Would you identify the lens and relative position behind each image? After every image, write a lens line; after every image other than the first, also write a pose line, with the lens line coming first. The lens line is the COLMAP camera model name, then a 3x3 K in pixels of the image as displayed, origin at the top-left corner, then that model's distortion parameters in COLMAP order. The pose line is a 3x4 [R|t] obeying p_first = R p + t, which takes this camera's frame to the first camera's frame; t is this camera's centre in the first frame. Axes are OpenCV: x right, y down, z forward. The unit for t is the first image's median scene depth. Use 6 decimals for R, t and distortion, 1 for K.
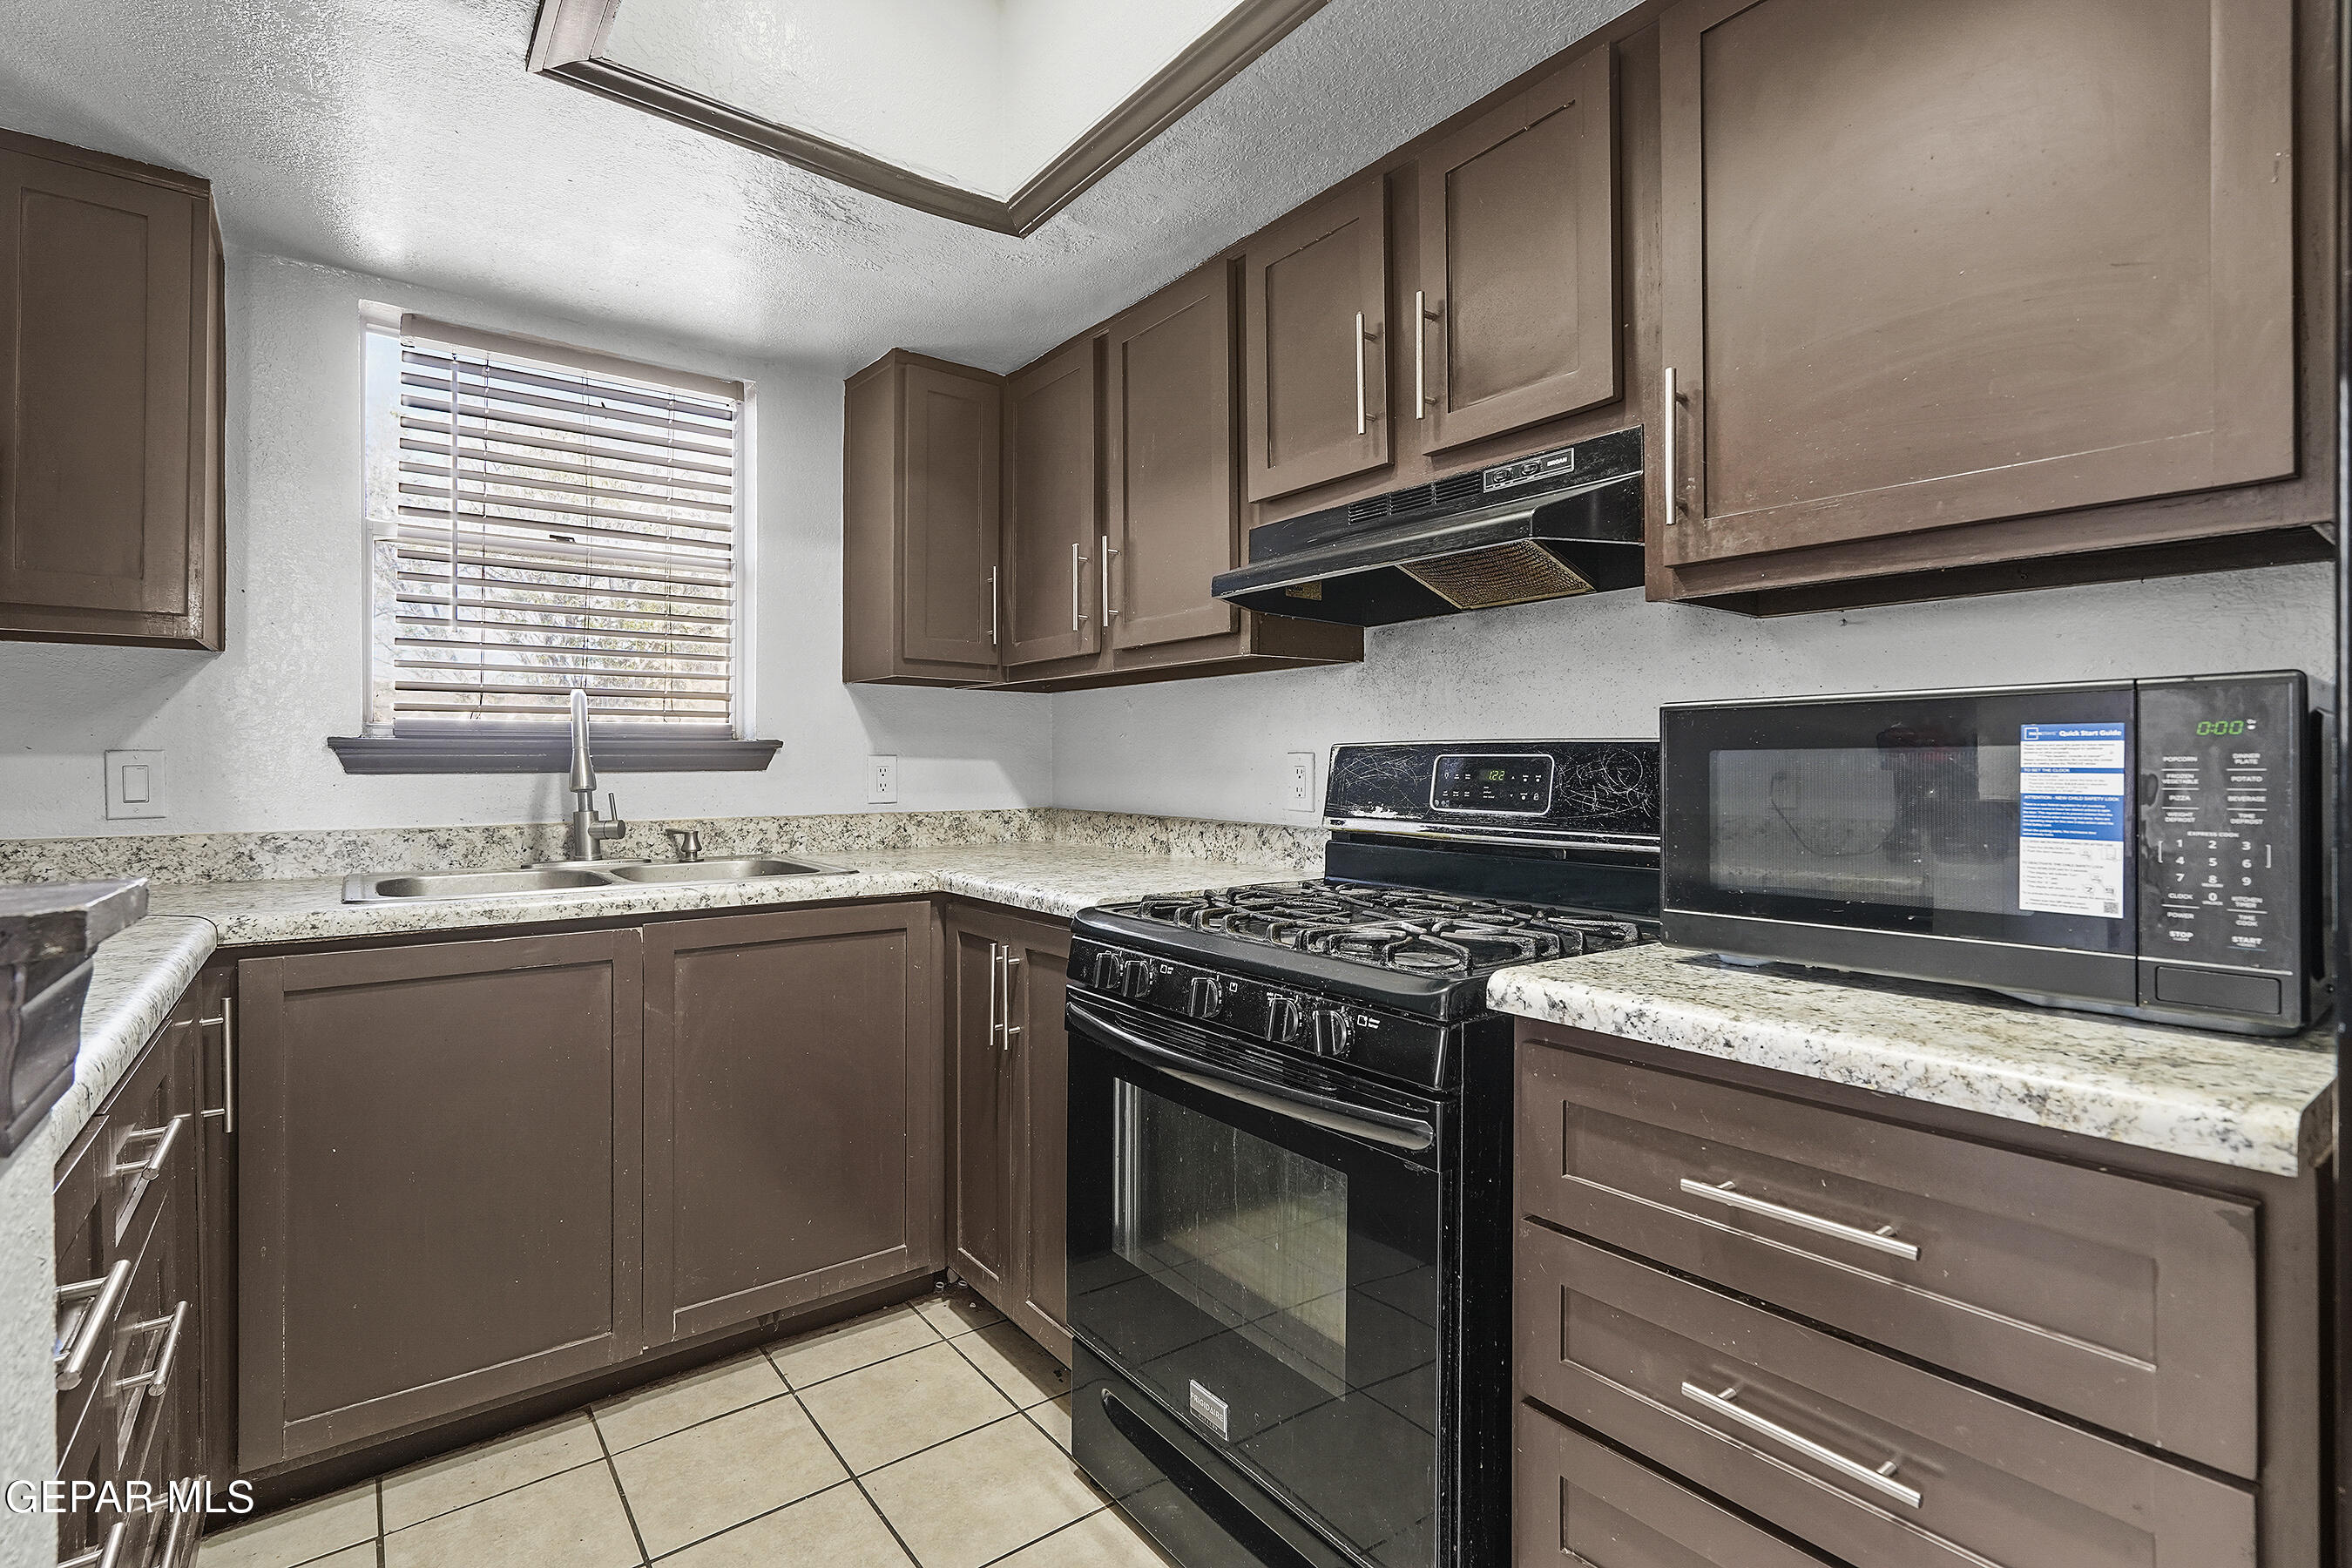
lens RADIAL K [[1089.4, 0, 1174.4], [0, 1089.4, 767.0], [0, 0, 1]] dist [-0.002086, 0.000303]
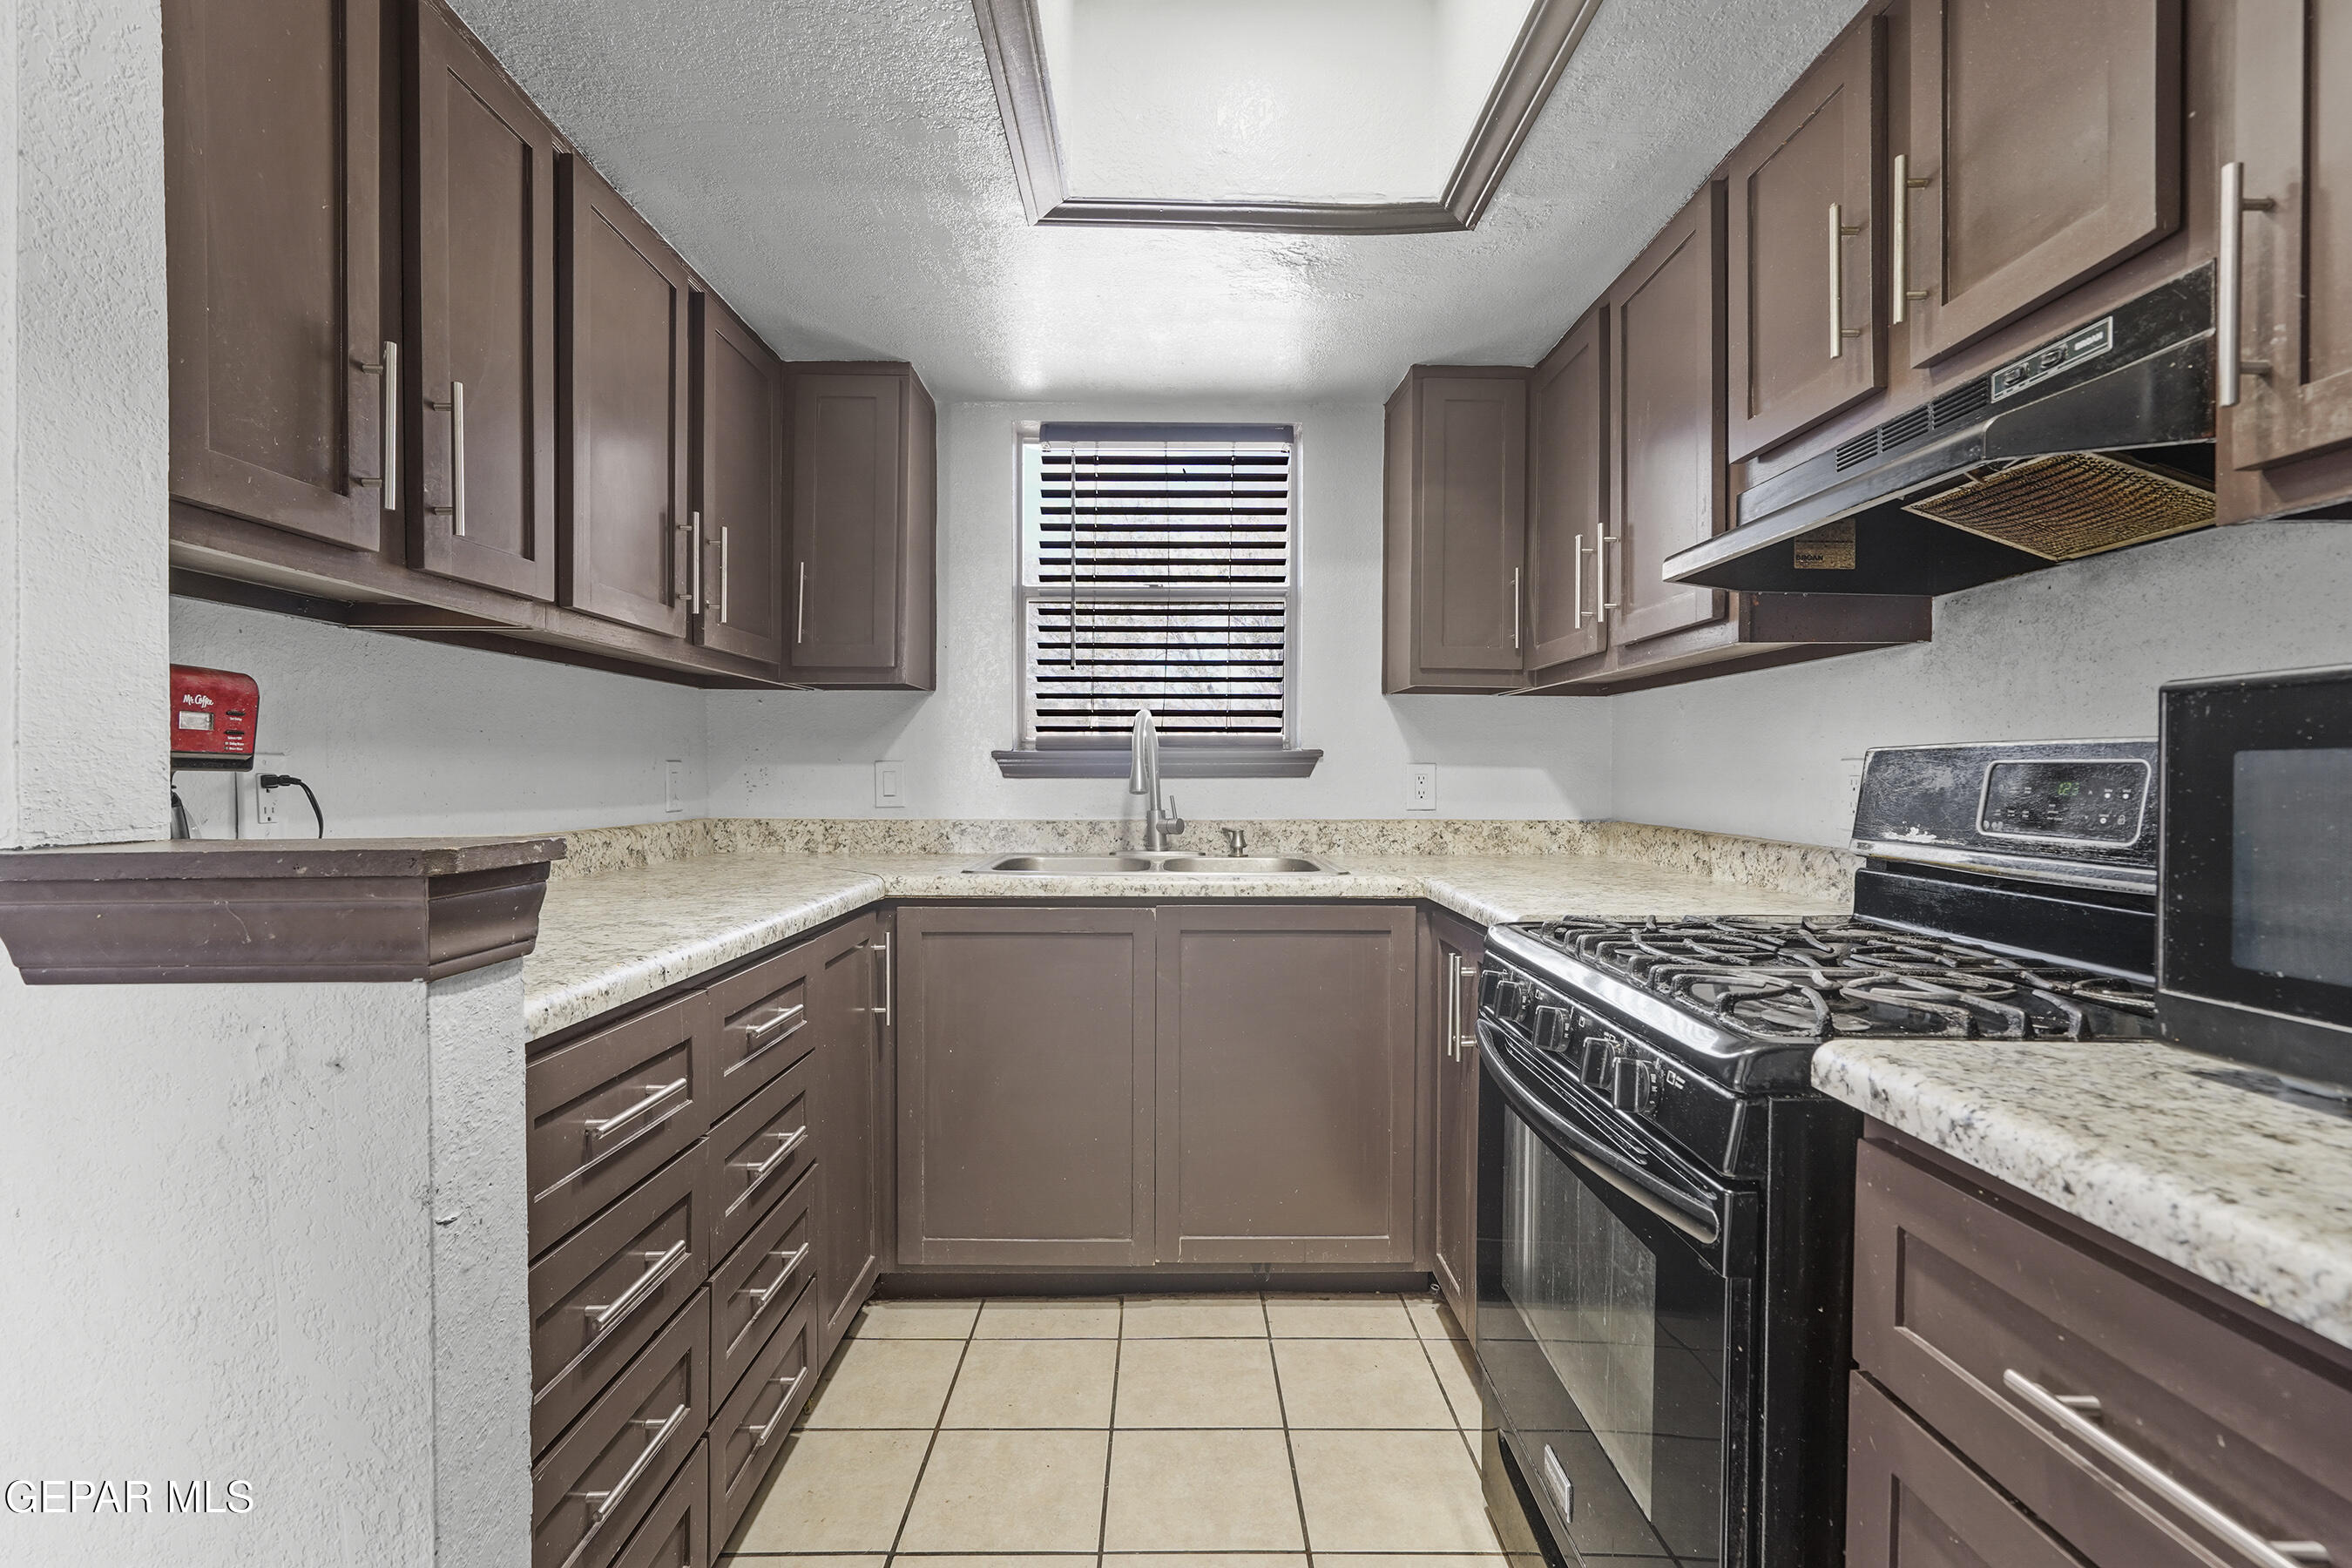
lens RADIAL K [[1079.5, 0, 1172.7], [0, 1079.5, 785.8], [0, 0, 1]] dist [-0.000166, 0.000374]
pose [[0.798432, 0.010205, -0.601998, 0.257639], [-0.004706, 0.999932, 0.010708, 0.000869], [0.602066, -0.005717, 0.798426, 0.075763]]
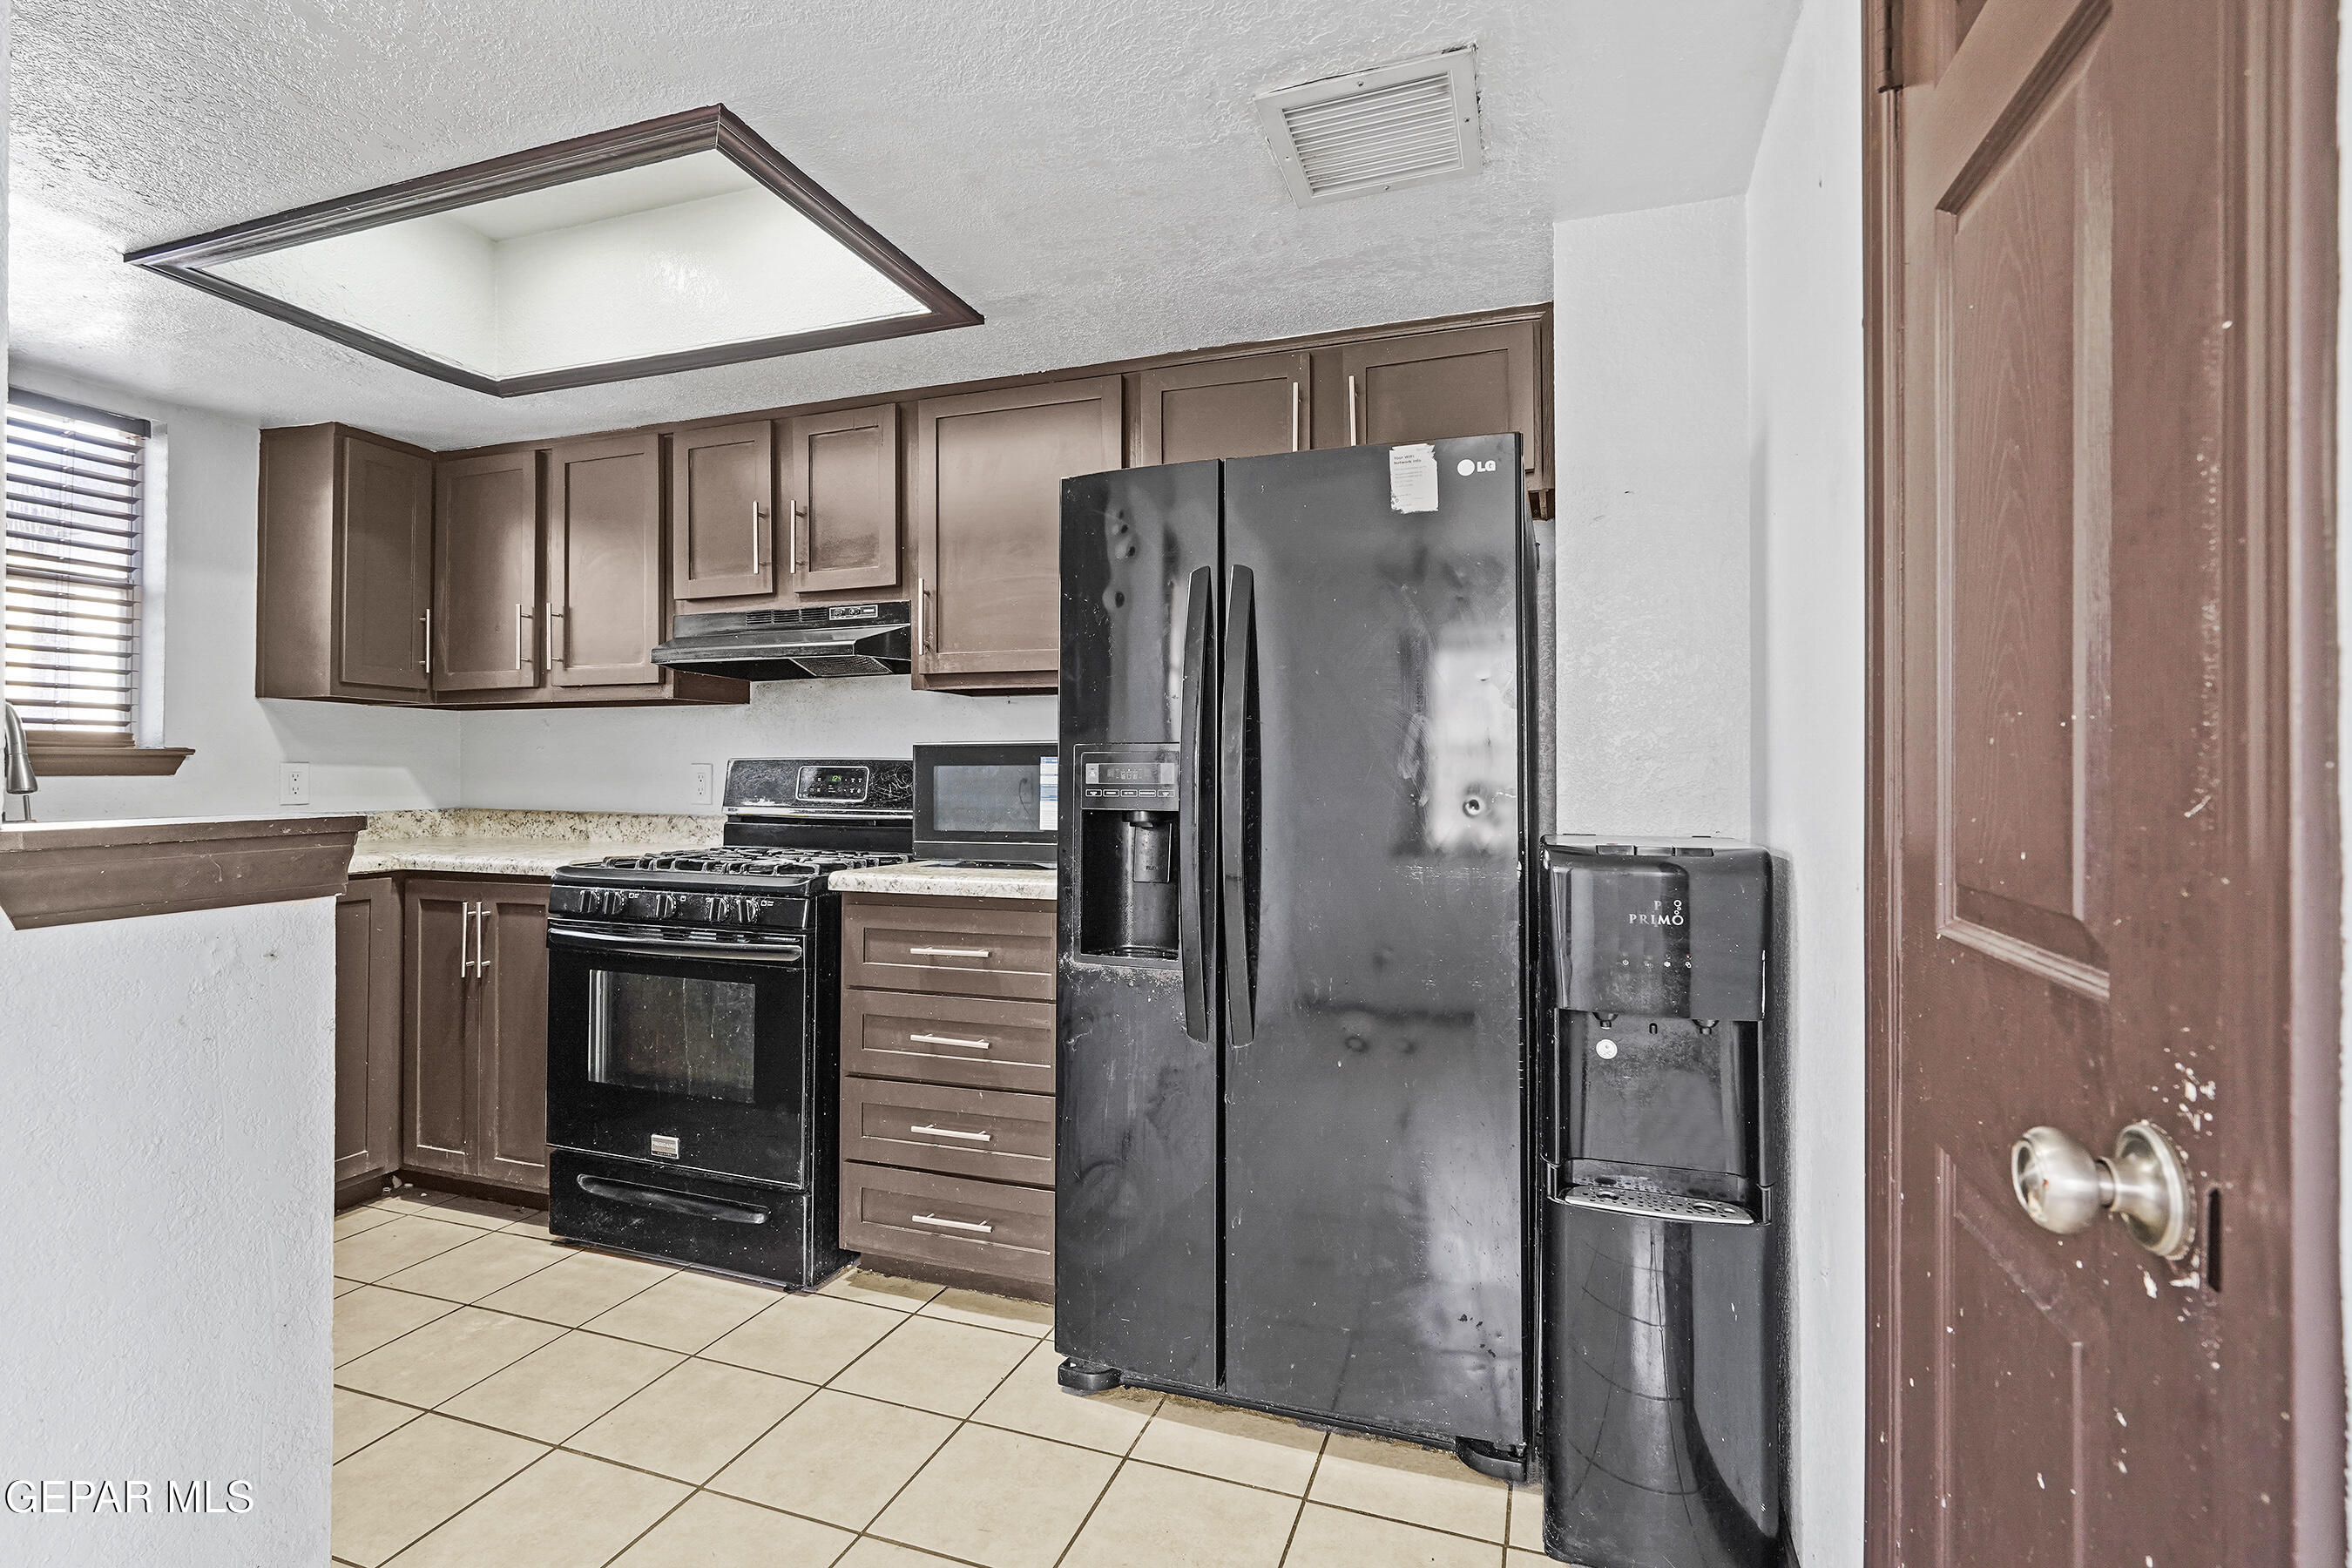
lens RADIAL K [[1089.4, 0, 1174.4], [0, 1089.4, 767.0], [0, 0, 1]] dist [-0.002086, 0.000303]
pose [[0.837485, 0.007012, 0.546415, -0.196802], [-0.002224, 0.999953, -0.009423, 0.004442], [-0.546455, 0.006677, 0.837462, -0.730061]]
